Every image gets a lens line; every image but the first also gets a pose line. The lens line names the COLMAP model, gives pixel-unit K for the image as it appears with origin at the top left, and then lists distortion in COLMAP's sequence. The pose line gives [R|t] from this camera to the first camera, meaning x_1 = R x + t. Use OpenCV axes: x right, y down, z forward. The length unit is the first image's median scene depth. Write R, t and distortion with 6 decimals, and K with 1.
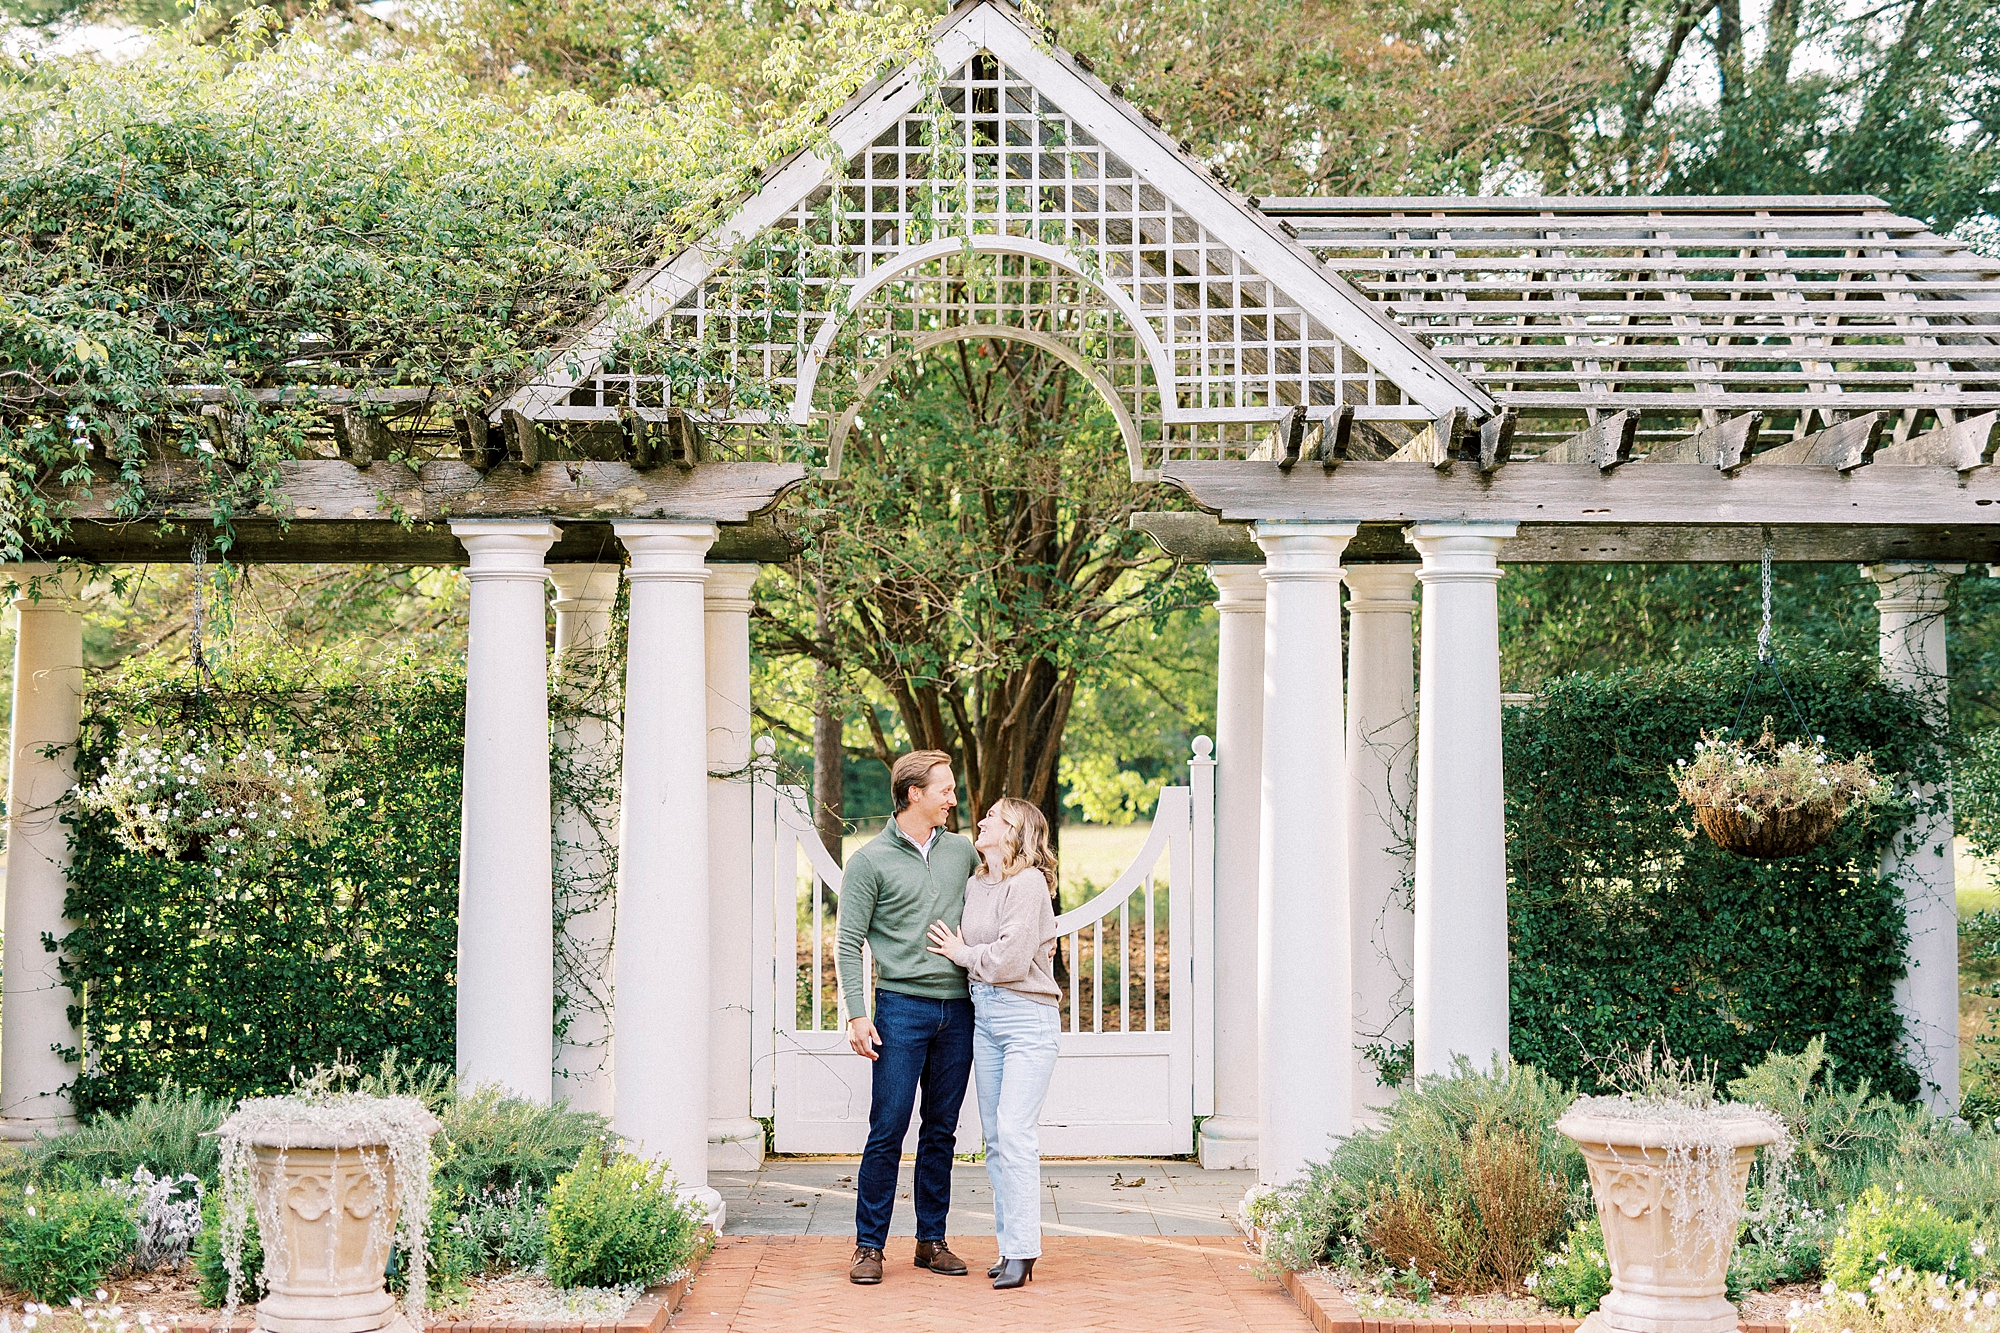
lens RADIAL K [[2996.3, 0, 1009.6], [0, 2996.3, 581.7], [0, 0, 1]] dist [0.001711, -0.017851]
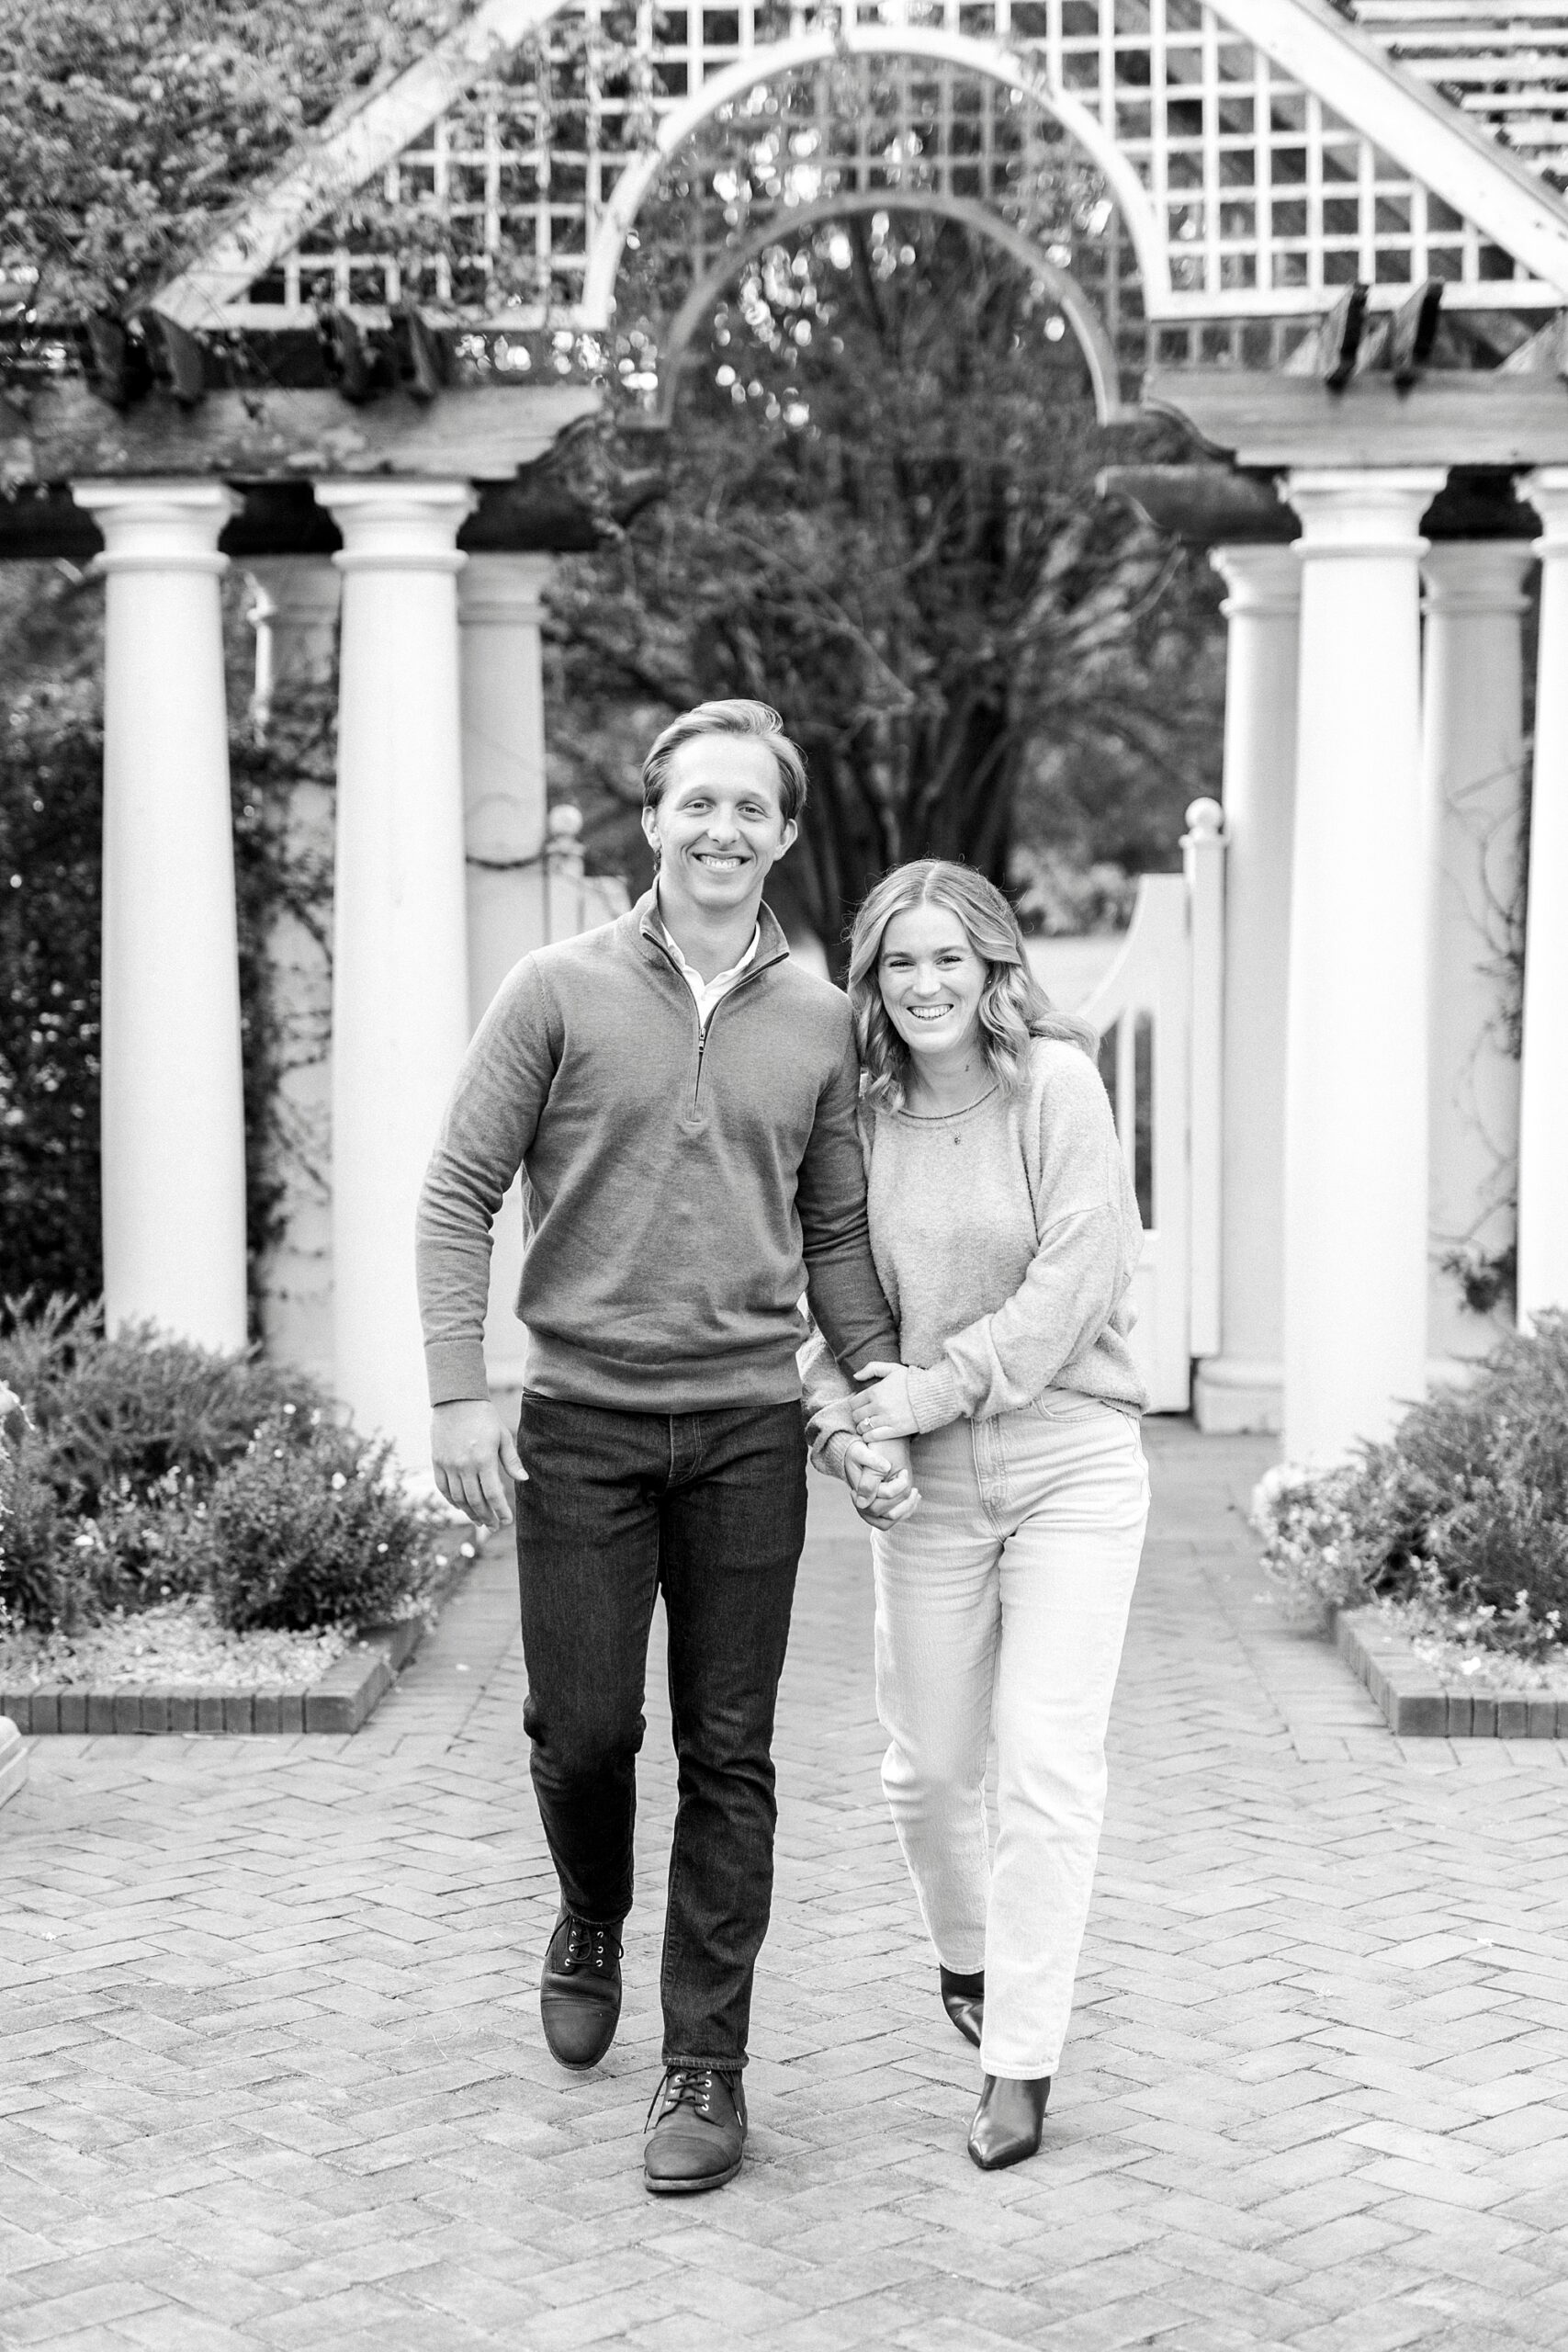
lens RADIAL K [[3523.4, 0, 784.0], [0, 3523.4, 1176.0], [0, 0, 1]] dist [0.001711, -0.017851]
pose [[0.998431, -0.003073, -0.055911, 0.014550], [0.011271, 0.989085, 0.146911, 0.018469], [0.054849, -0.147311, 0.987568, 0.209711]]
